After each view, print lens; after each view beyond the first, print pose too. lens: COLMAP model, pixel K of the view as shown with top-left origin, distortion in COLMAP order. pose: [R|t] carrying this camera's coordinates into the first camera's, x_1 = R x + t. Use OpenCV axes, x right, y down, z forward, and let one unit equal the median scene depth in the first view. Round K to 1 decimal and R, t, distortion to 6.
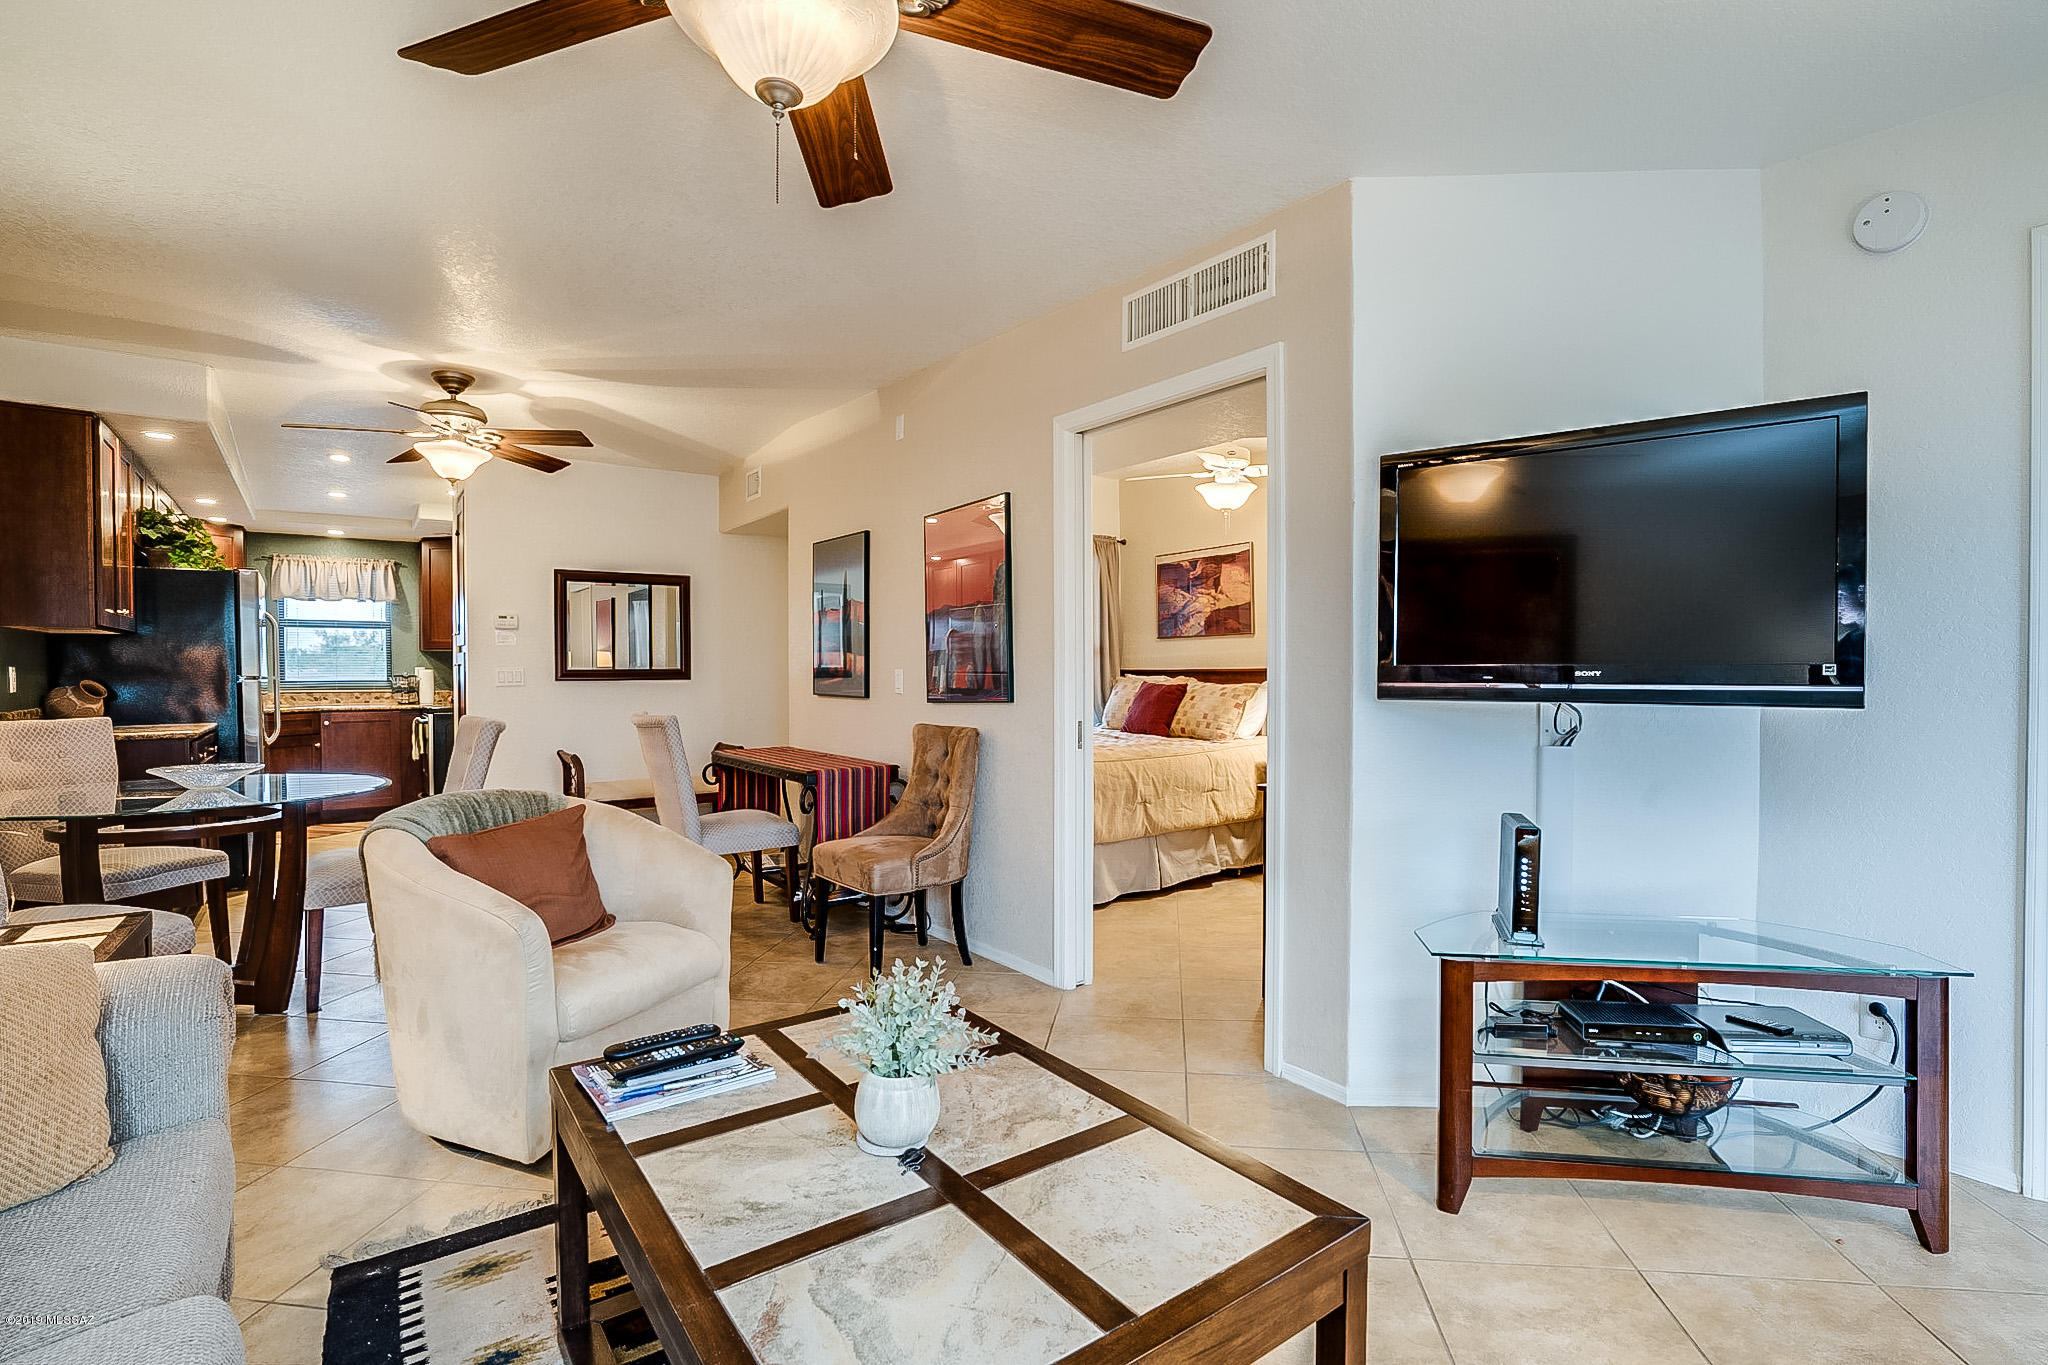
lens RADIAL K [[945.8, 0, 1026.5], [0, 945.8, 687.0], [0, 0, 1]] dist [-0.046970, 0.012021]
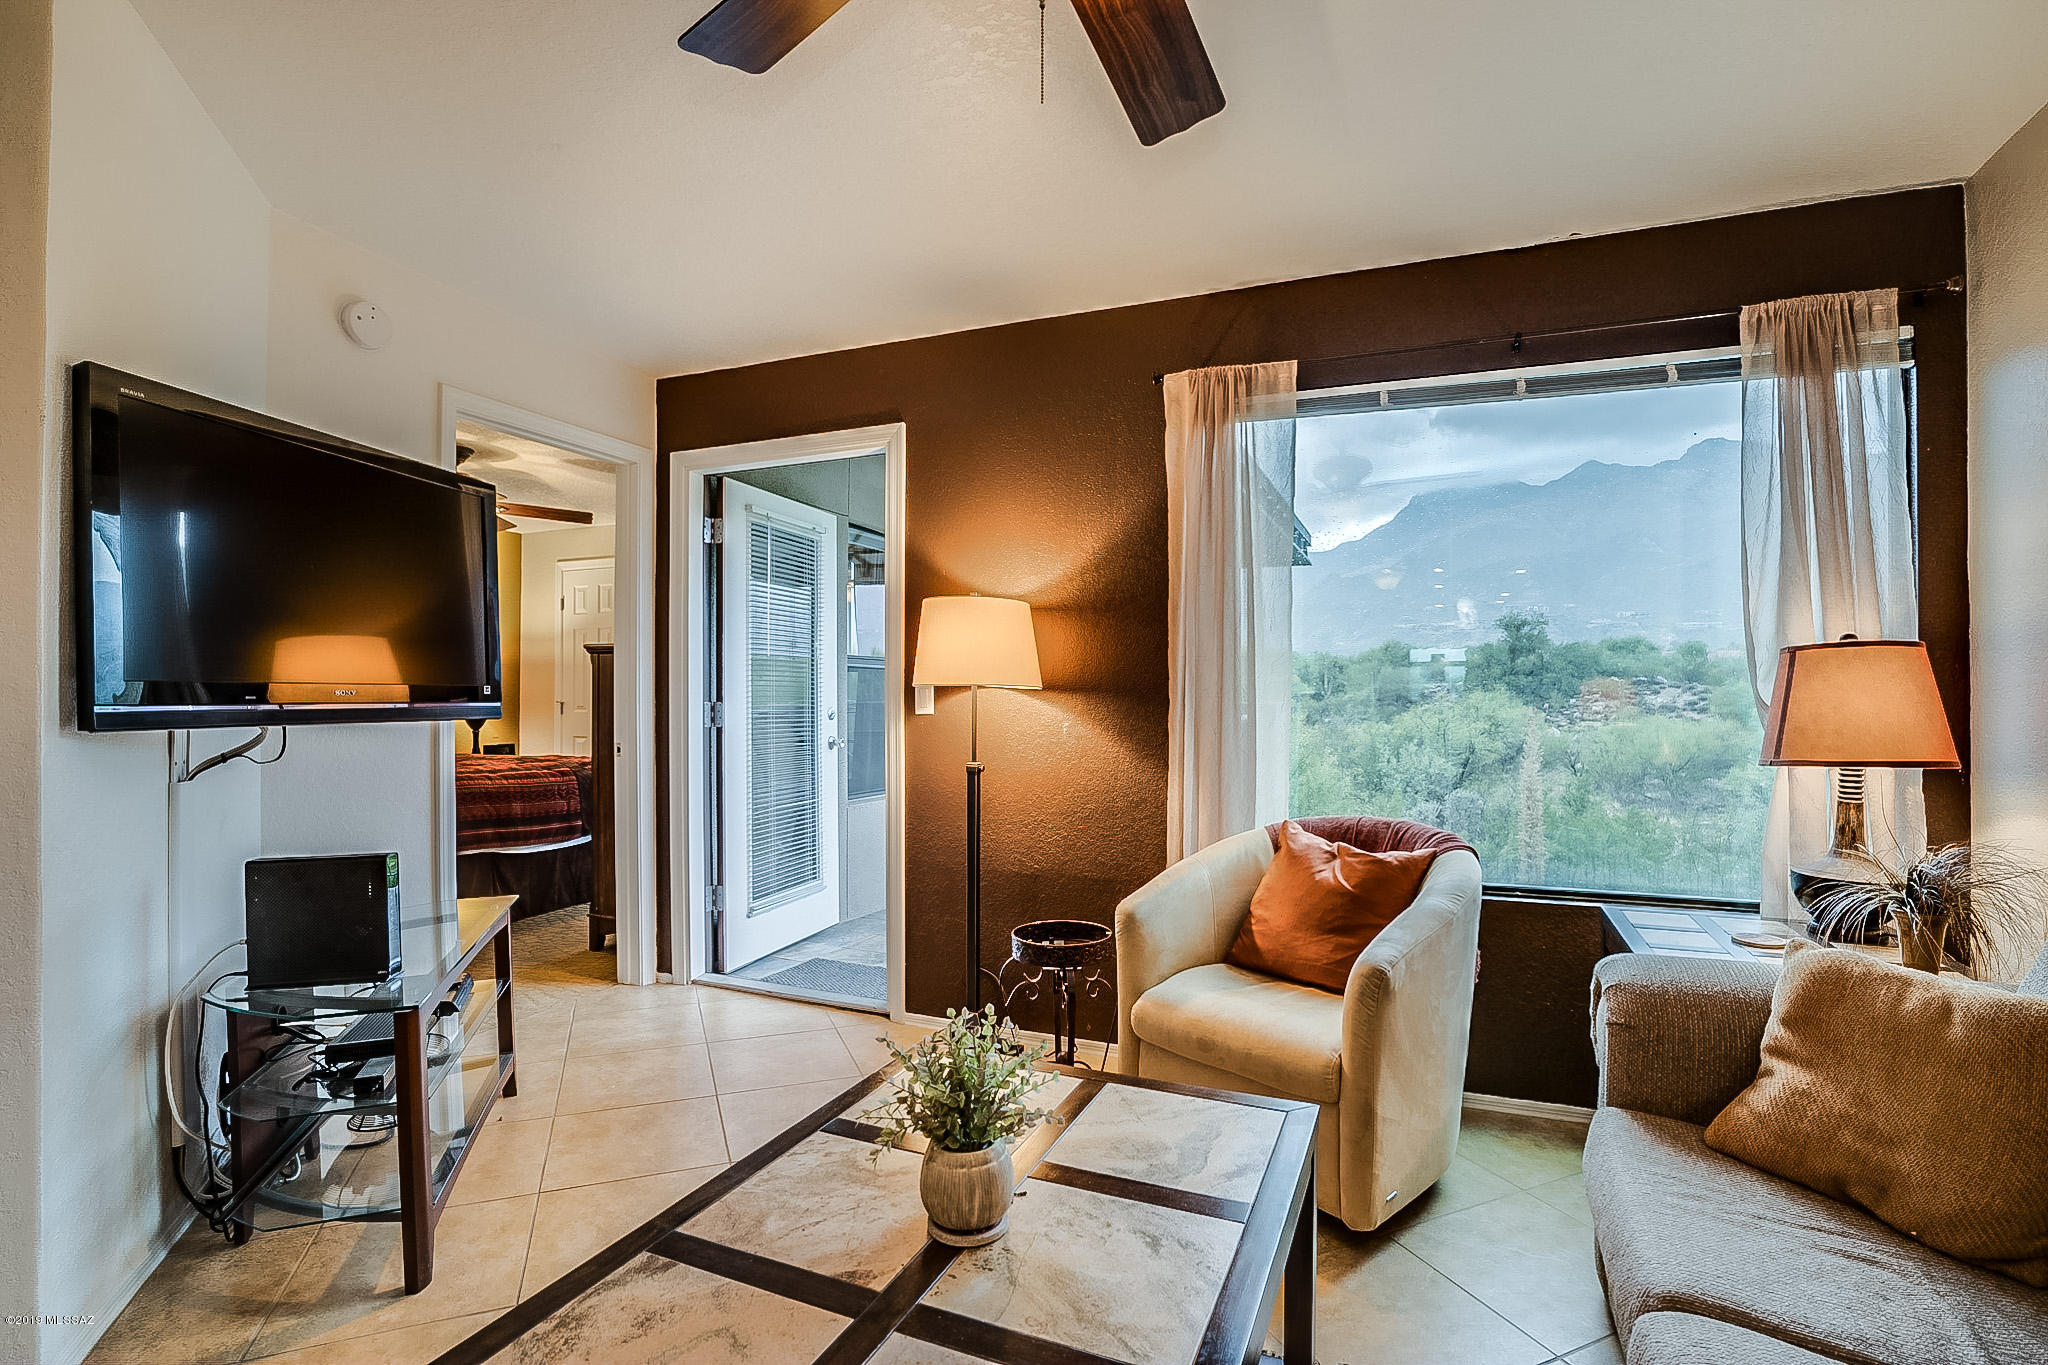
lens RADIAL K [[951.6, 0, 1029.6], [0, 951.6, 688.3], [0, 0, 1]] dist [-0.065414, 0.022761]
pose [[-0.501516, 0.005638, 0.865130, -0.235409], [0.015319, 0.999880, 0.002365, -0.004171], [-0.865013, 0.014439, -0.501542, 0.350807]]
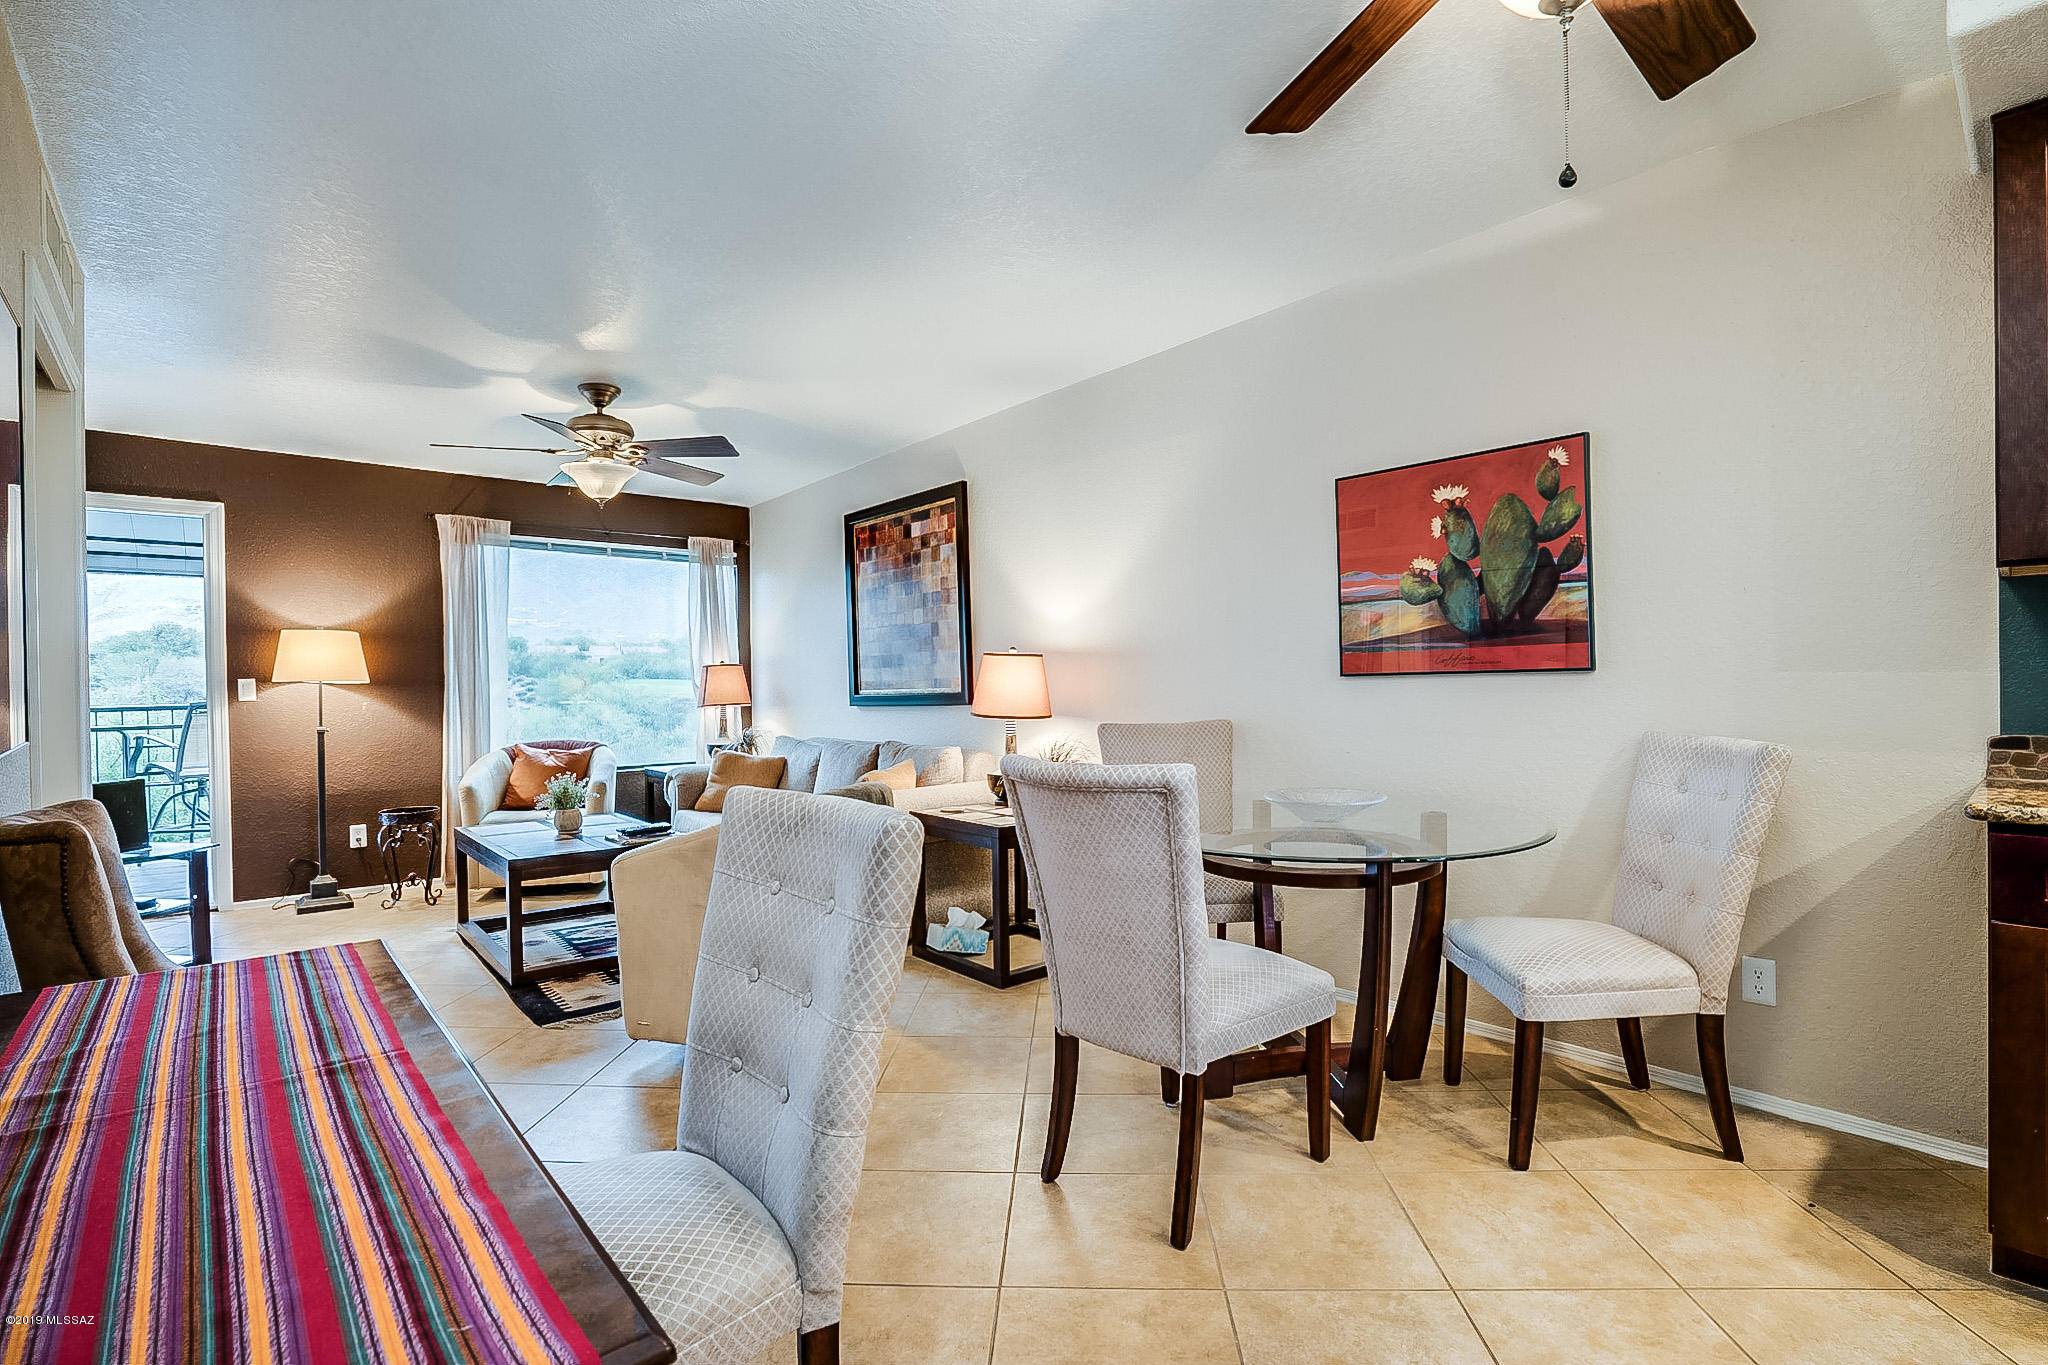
lens RADIAL K [[951.6, 0, 1029.6], [0, 951.6, 688.3], [0, 0, 1]] dist [-0.065414, 0.022761]
pose [[-0.996456, 0.012930, -0.083117, -0.359883], [0.010747, 0.999587, 0.026667, -0.014820], [0.083428, 0.025679, -0.996183, 1.081805]]
